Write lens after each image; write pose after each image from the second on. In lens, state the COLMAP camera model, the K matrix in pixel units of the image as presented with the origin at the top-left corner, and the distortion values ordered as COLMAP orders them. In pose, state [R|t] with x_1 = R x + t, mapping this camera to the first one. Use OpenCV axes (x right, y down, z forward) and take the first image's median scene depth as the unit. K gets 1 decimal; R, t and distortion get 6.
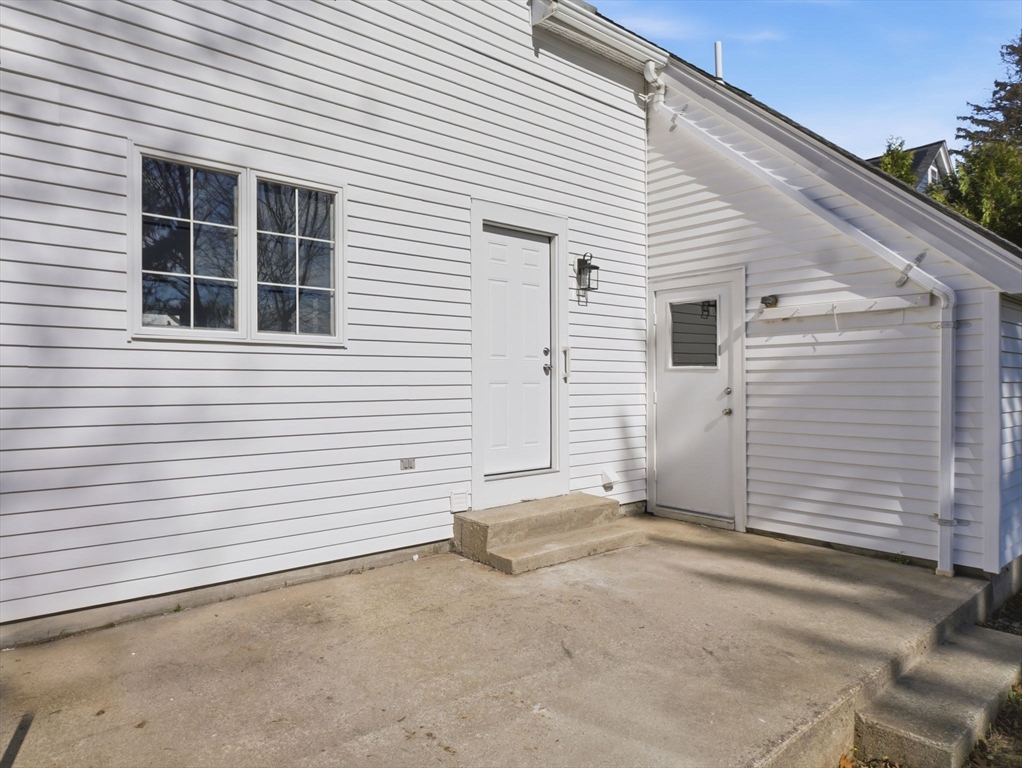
lens RADIAL K [[518.8, 0, 509.8], [0, 518.8, 379.7], [0, 0, 1]] dist [-0.023140, 0.000021]
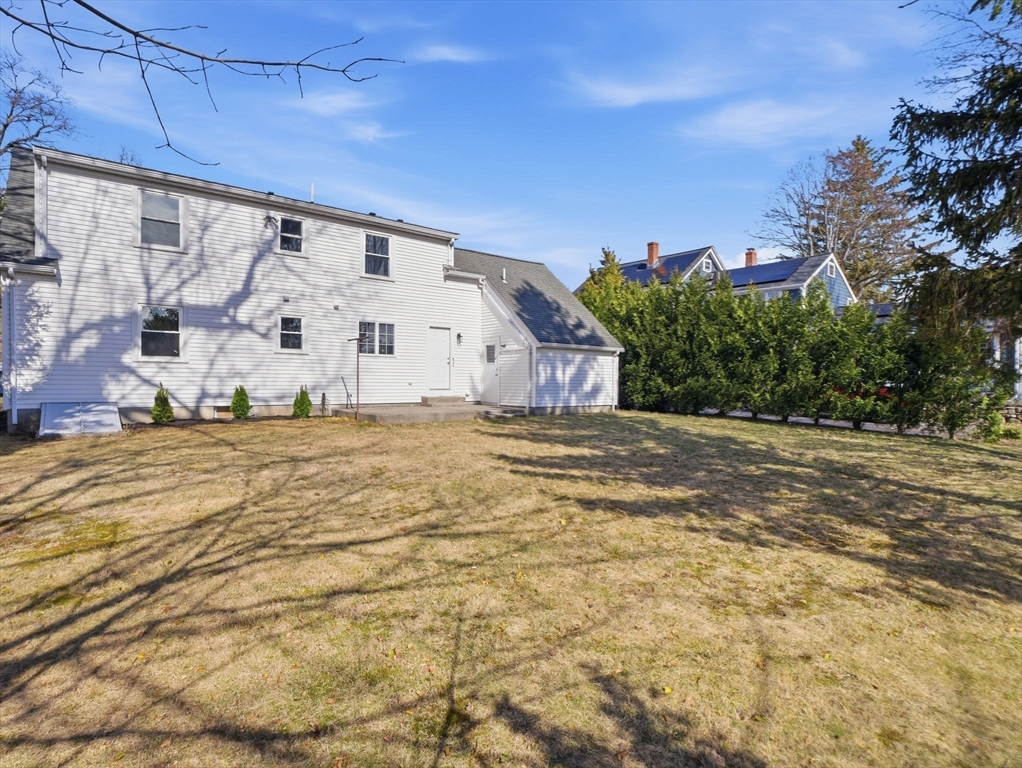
lens RADIAL K [[492.2, 0, 516.9], [0, 492.2, 379.4], [0, 0, 1]] dist [-0.000370, -0.000435]
pose [[0.997073, 0.010665, -0.075705, 0.925736], [-0.010592, 0.999943, 0.001370, 0.097390], [0.075716, -0.000564, 0.997129, -2.804358]]
